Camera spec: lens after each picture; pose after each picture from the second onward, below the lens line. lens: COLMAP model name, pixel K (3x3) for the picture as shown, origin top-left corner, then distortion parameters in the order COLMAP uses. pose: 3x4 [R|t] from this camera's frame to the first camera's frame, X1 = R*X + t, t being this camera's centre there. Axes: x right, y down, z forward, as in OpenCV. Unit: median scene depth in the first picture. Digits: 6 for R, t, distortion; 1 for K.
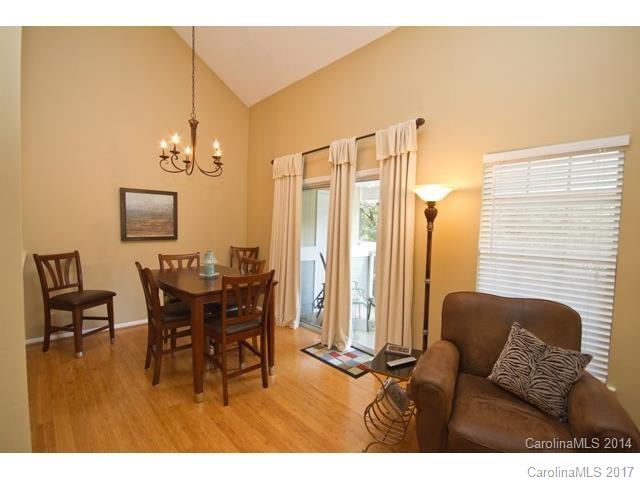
lens RADIAL K [[298.3, 0, 321.5], [0, 298.3, 242.2], [0, 0, 1]] dist [0.004649, -0.001938]
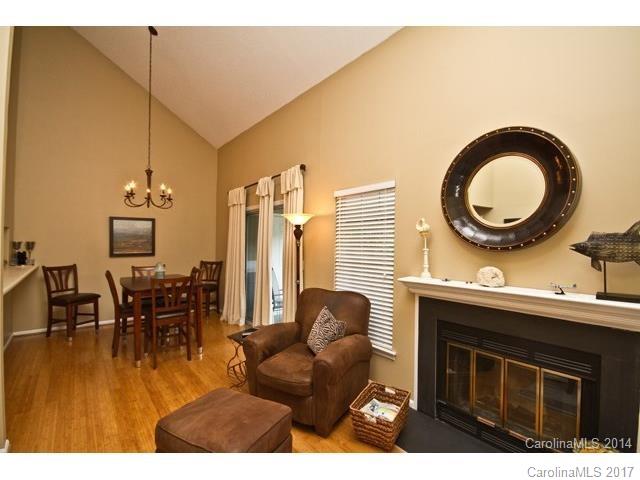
lens RADIAL K [[298.3, 0, 318.6], [0, 298.3, 241.6], [0, 0, 1]] dist [0.004649, -0.001938]
pose [[0.996747, -0.014345, -0.079307, 0.398159], [0.009631, 0.998181, -0.059516, 0.019402], [0.080016, 0.058558, 0.995072, -0.270470]]
